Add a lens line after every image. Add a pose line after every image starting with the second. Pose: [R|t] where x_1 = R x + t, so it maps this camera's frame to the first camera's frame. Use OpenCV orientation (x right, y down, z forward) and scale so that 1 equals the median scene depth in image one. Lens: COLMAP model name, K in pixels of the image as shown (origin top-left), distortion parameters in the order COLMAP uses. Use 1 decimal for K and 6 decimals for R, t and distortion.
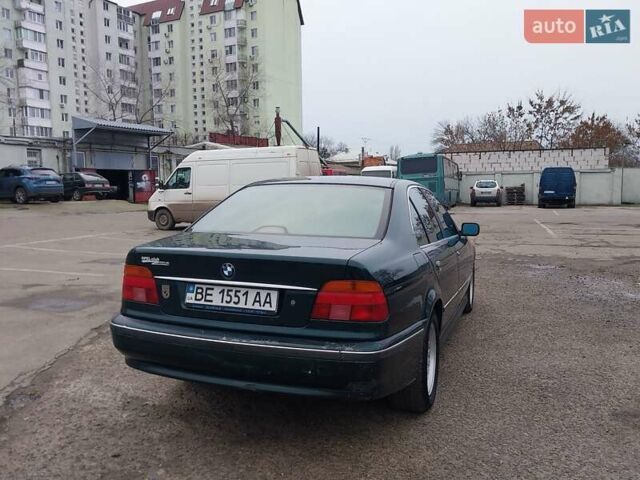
lens RADIAL K [[543.7, 0, 316.5], [0, 543.7, 237.3], [0, 0, 1]] dist [0.072014, -0.116560]
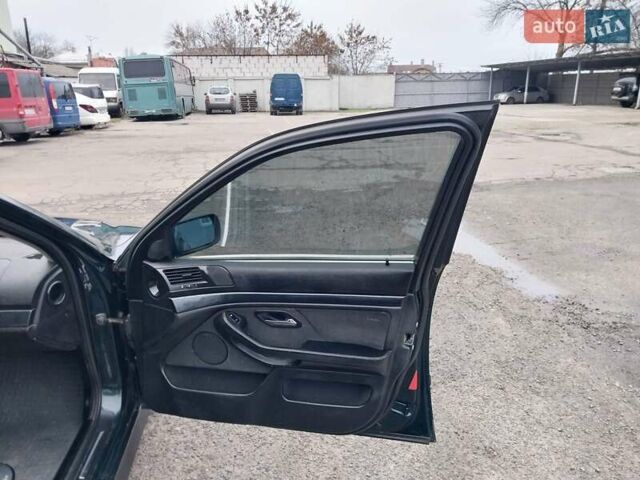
lens RADIAL K [[505.1, 0, 310.8], [0, 505.1, 239.0], [0, 0, 1]] dist [0.006191, -0.000171]
pose [[0.893354, -0.124617, 0.431727, 0.031230], [0.040405, 0.979161, 0.199026, -0.009791], [-0.447533, -0.160357, 0.879773, 0.086482]]
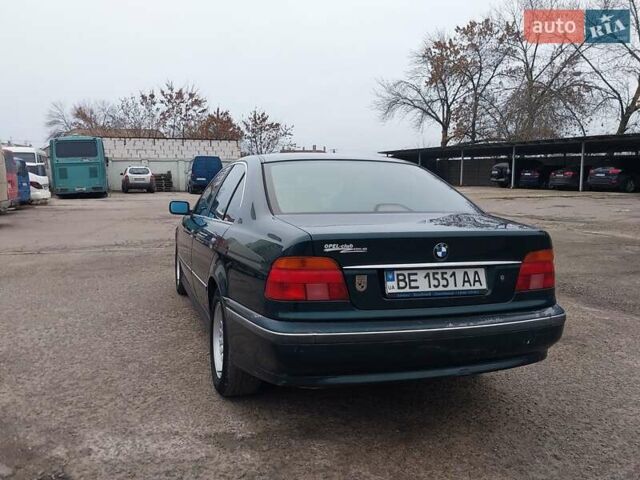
lens RADIAL K [[539.7, 0, 305.3], [0, 539.7, 240.4], [0, 0, 1]] dist [0.146417, -0.307826]
pose [[0.789369, -0.065474, 0.610417, -0.059499], [0.048241, 0.997837, 0.044647, -0.000540], [-0.612021, -0.005796, 0.790821, 0.028185]]
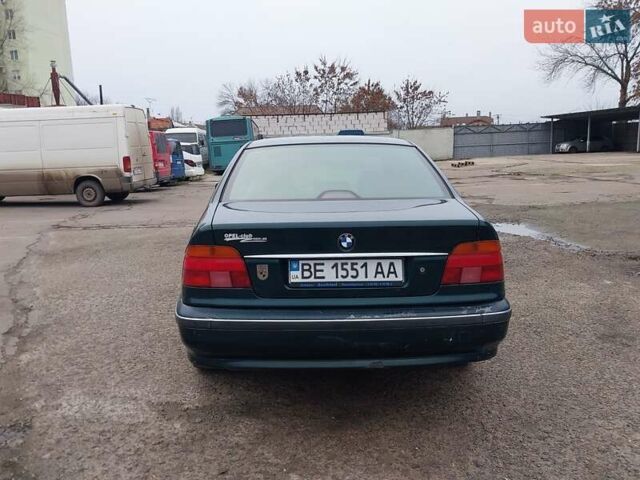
lens RADIAL K [[543.7, 0, 316.5], [0, 543.7, 237.3], [0, 0, 1]] dist [0.072014, -0.116560]
pose [[0.924486, -0.079305, 0.372876, -0.035953], [0.054556, 0.995577, 0.076482, -0.001125], [-0.377293, -0.050364, 0.924724, 0.013061]]
